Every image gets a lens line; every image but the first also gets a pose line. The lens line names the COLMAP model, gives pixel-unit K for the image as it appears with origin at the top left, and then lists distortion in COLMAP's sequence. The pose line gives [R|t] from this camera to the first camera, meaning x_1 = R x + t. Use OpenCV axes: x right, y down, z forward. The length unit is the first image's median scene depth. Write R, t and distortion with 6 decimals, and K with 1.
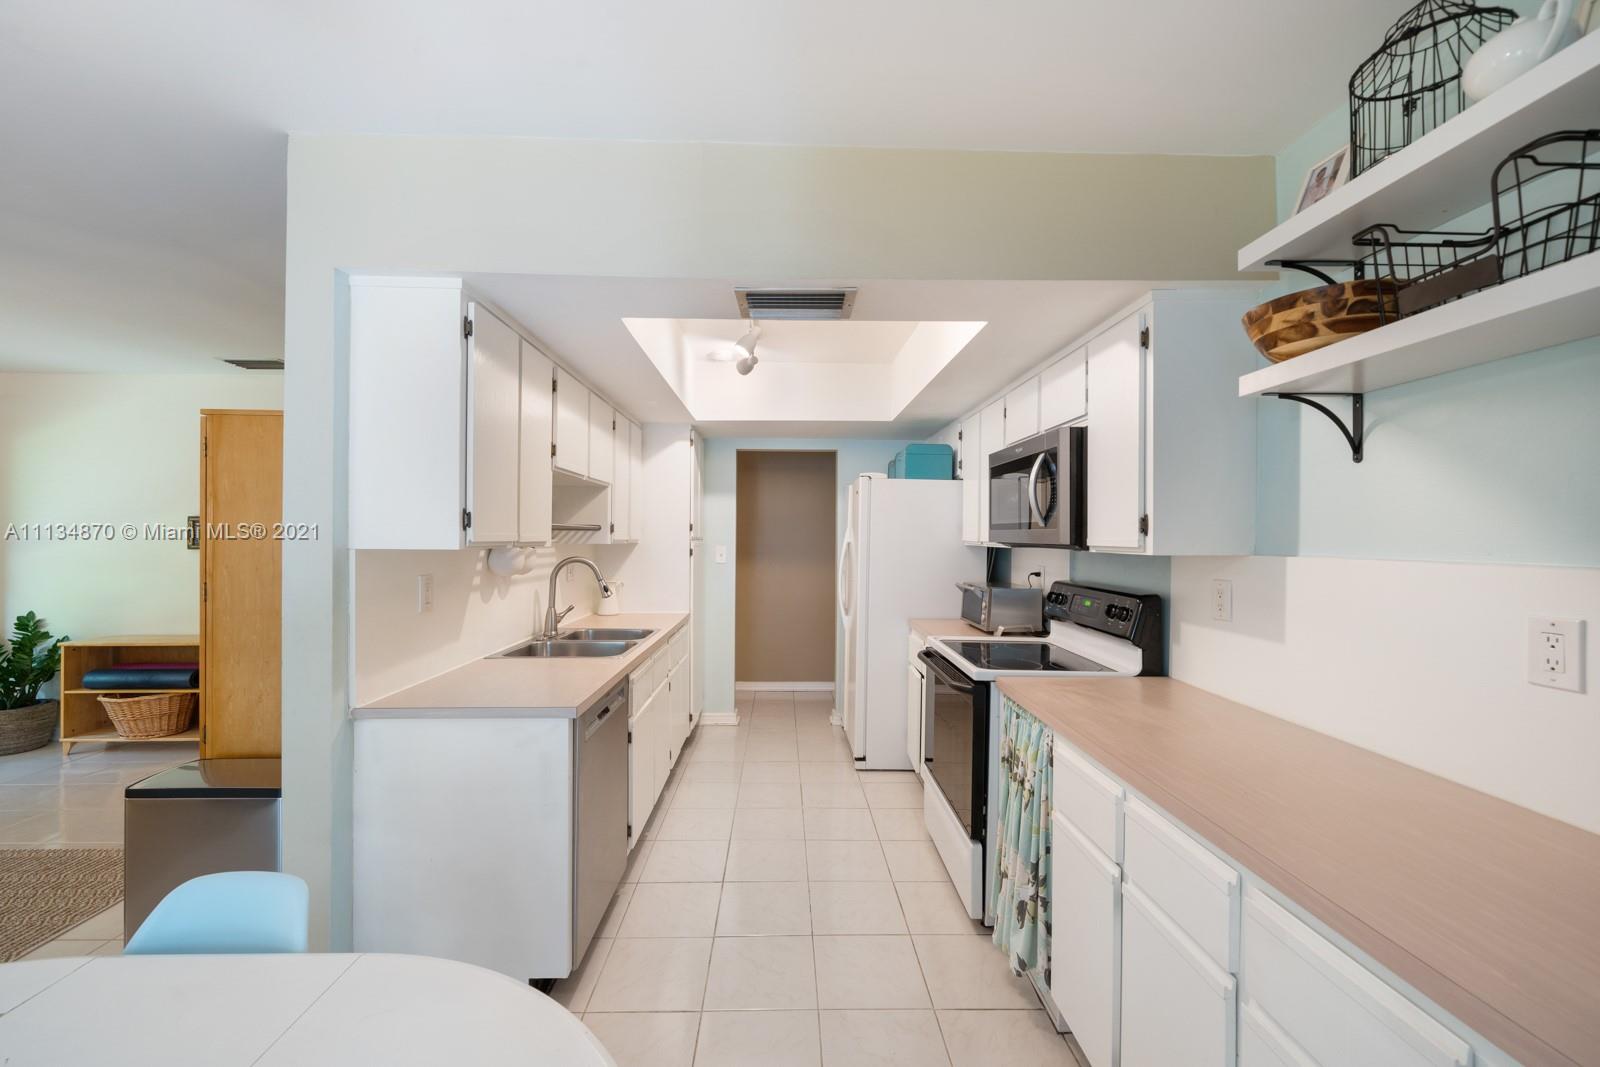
lens RADIAL K [[637.0, 0, 794.8], [0, 637.0, 533.8], [0, 0, 1]] dist [0.000272, -0.000116]
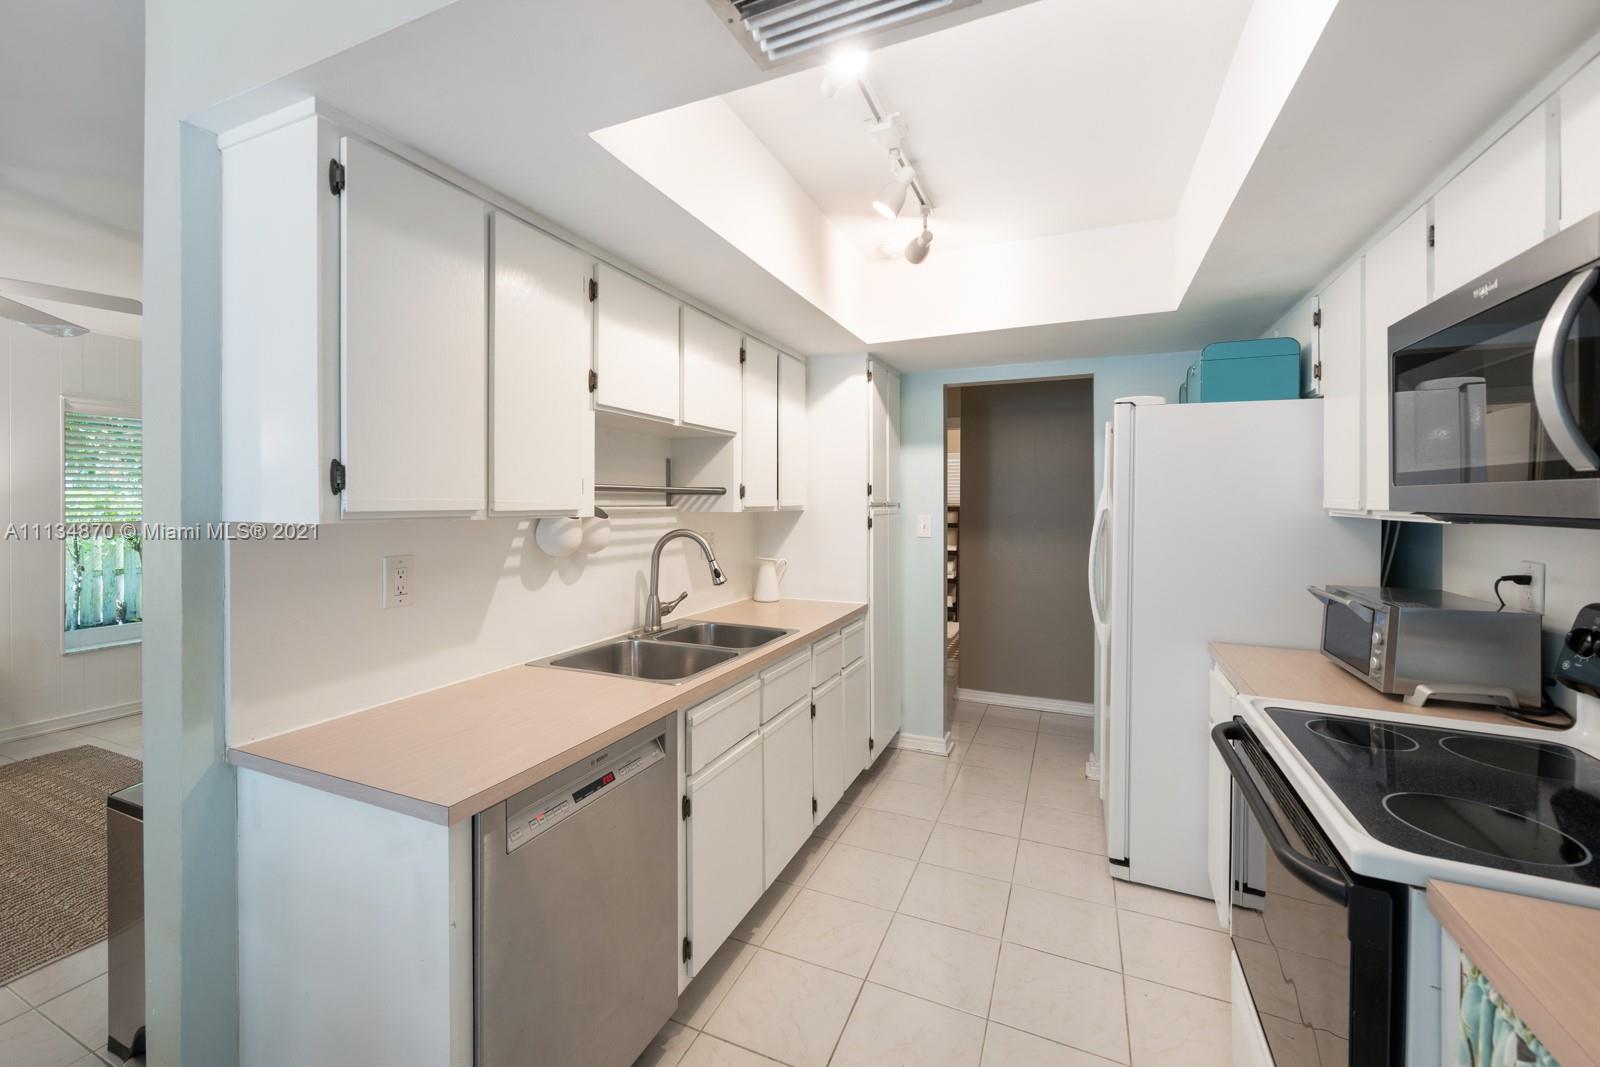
lens RADIAL K [[637.0, 0, 799.6], [0, 637.0, 497.5], [0, 0, 1]] dist [0.000272, -0.000116]
pose [[0.905711, -0.007078, -0.423837, 0.117431], [0.005906, 0.999974, -0.004078, 0.002382], [0.423854, 0.001190, 0.905730, 0.418710]]
